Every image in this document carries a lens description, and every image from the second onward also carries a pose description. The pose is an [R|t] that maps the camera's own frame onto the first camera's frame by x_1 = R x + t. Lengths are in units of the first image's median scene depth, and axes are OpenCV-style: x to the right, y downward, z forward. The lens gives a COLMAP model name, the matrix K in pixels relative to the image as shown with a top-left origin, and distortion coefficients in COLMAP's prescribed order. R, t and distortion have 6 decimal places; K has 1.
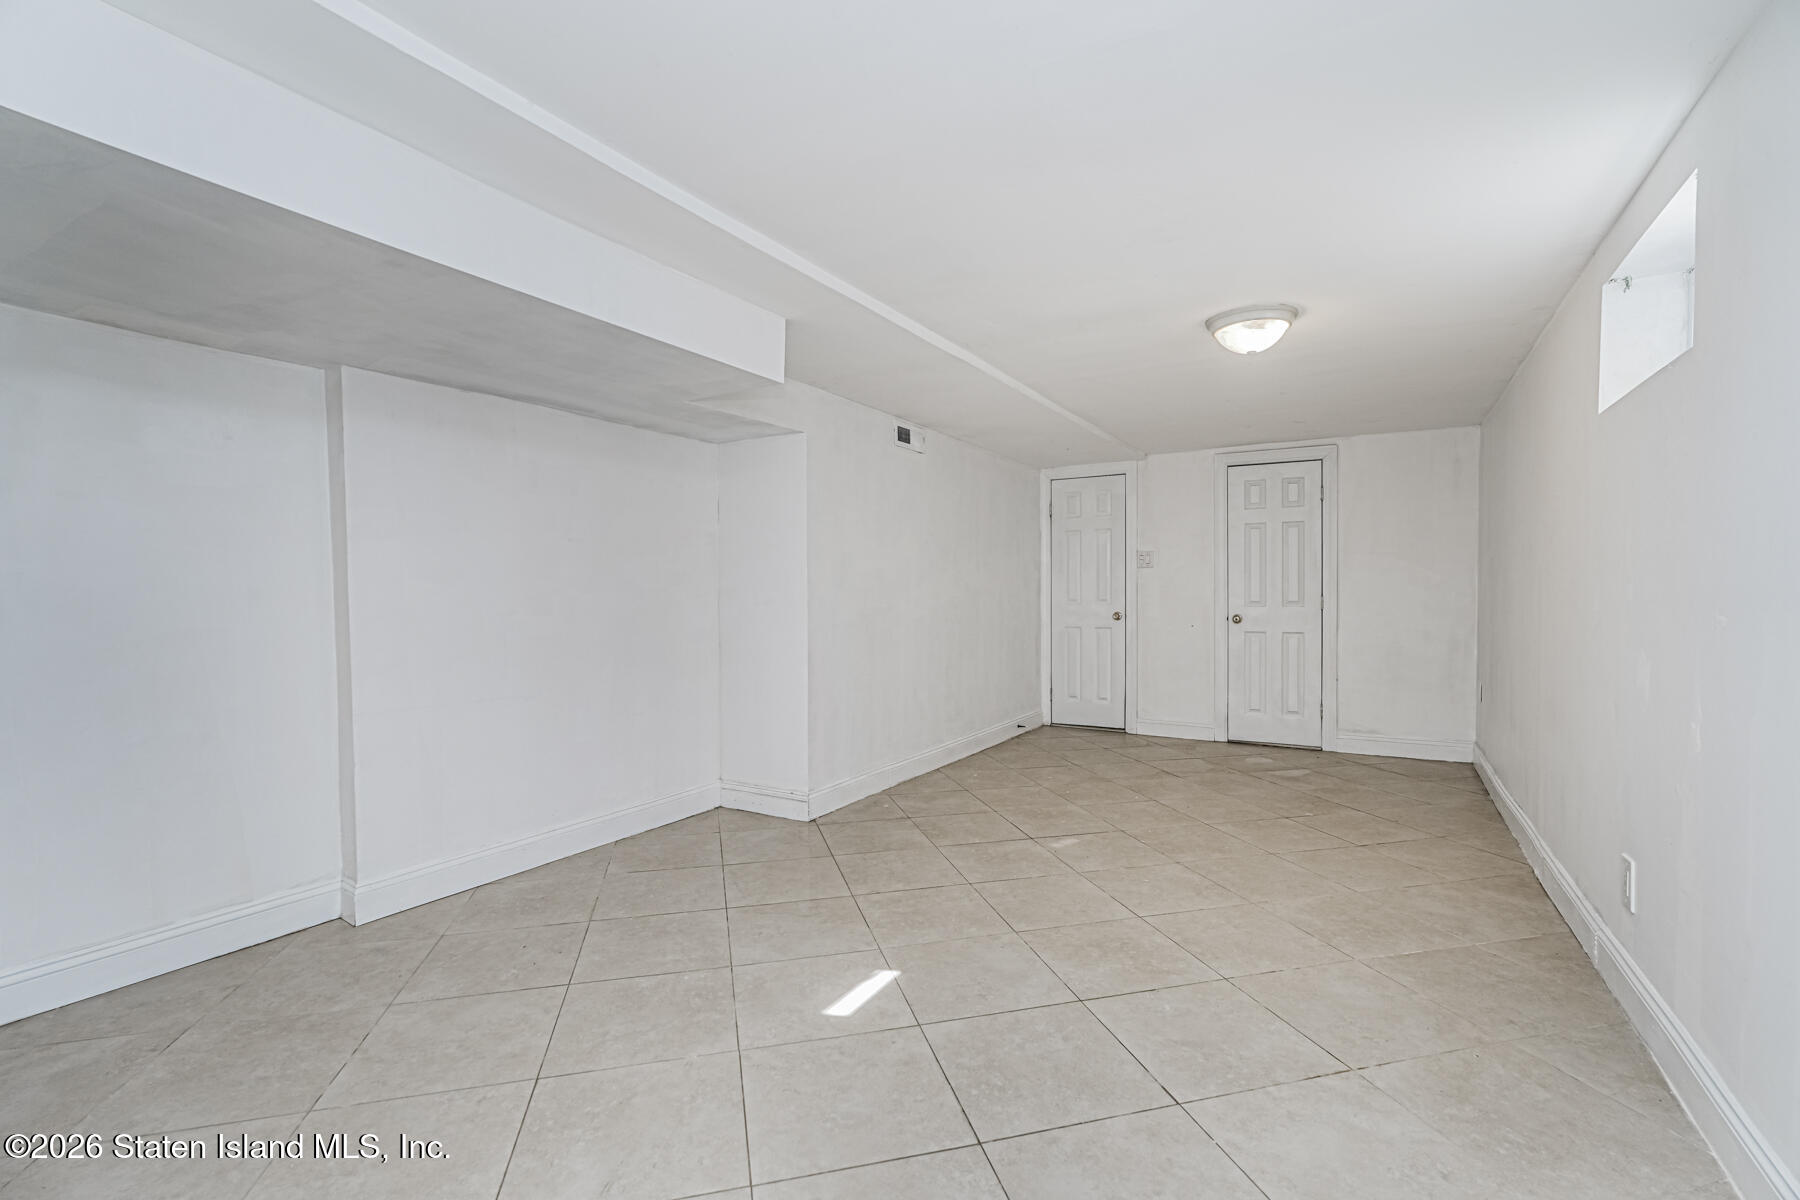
lens RADIAL K [[796.2, 0, 900.4], [0, 796.2, 600.1], [0, 0, 1]] dist [-0.011052, 0.006833]
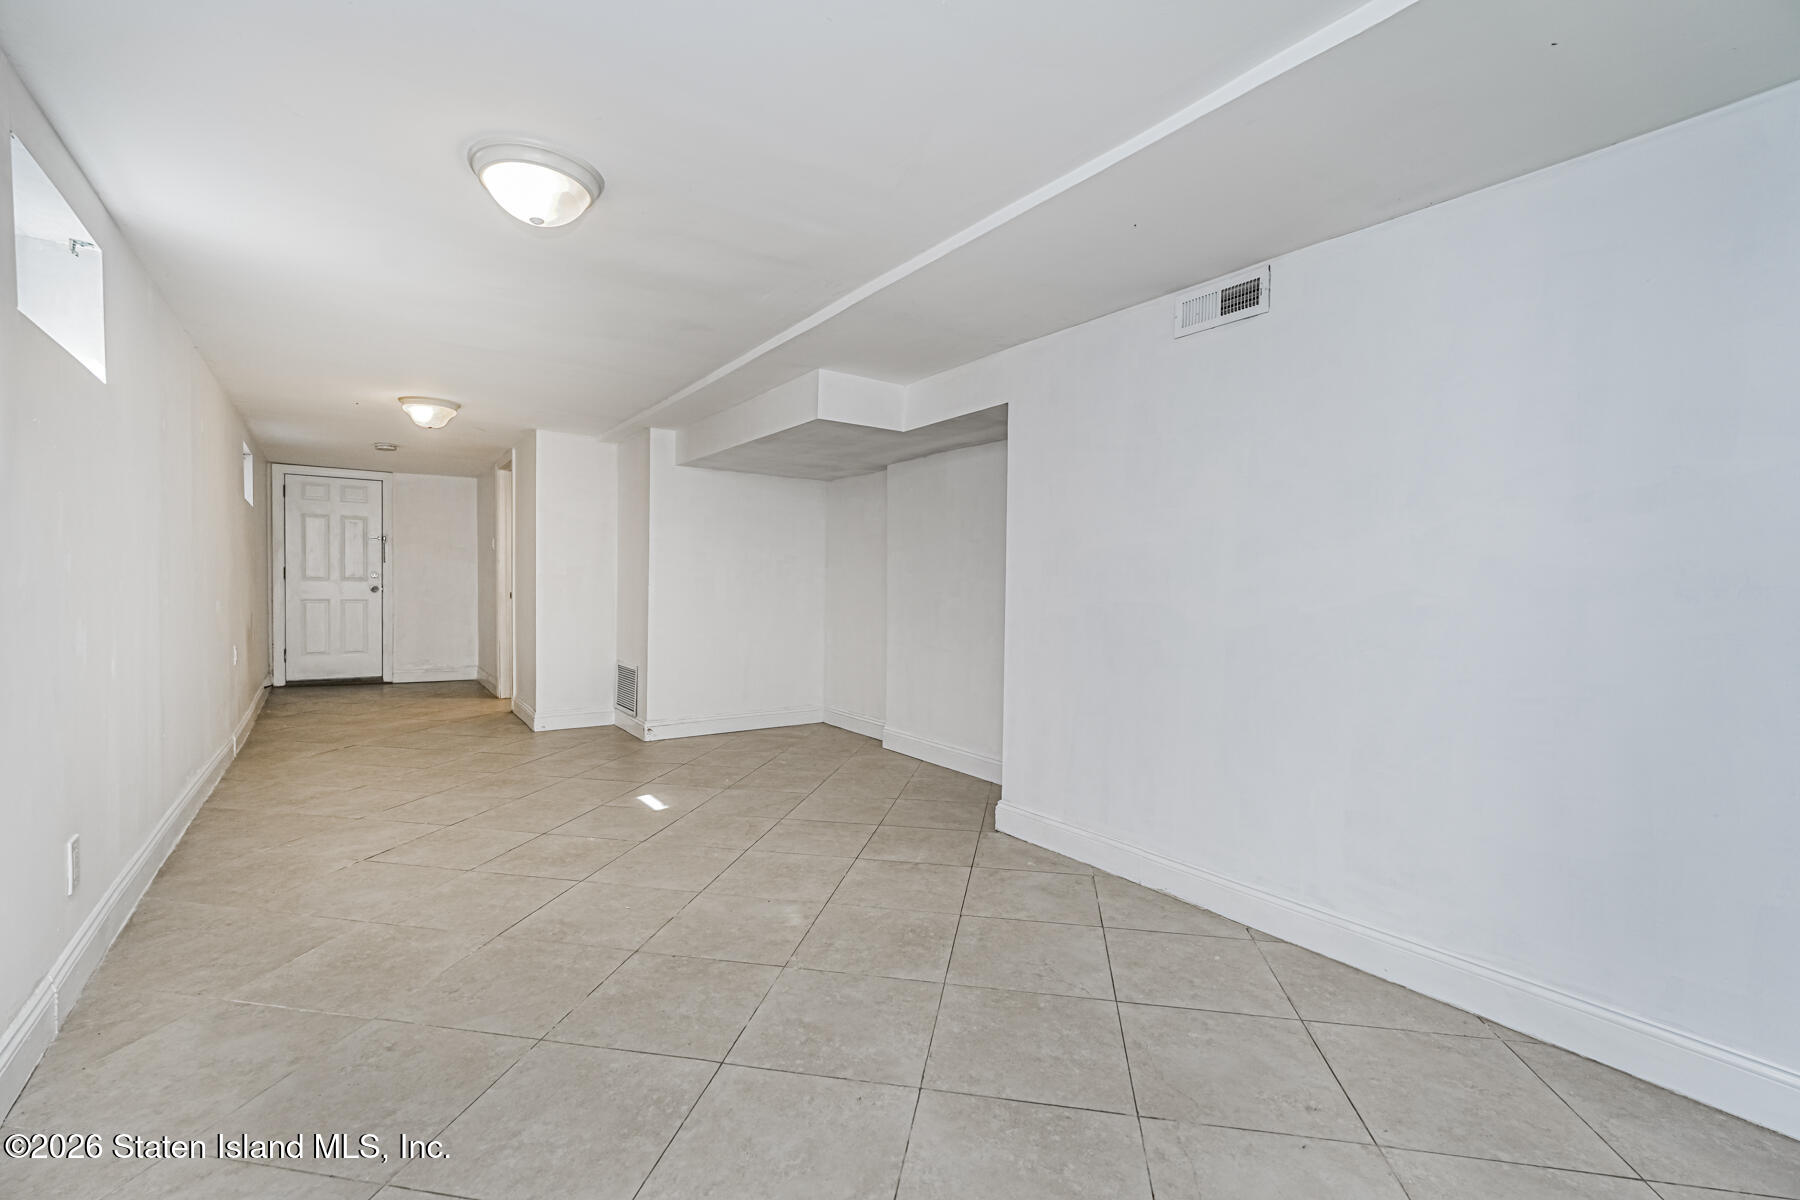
lens RADIAL K [[796.2, 0, 901.7], [0, 796.2, 597.6], [0, 0, 1]] dist [-0.011052, 0.006833]
pose [[-0.411045, 0.012595, -0.911528, 0.931207], [-0.021445, 0.999494, 0.023481, -0.009039], [0.911363, 0.029200, -0.410567, 1.555993]]
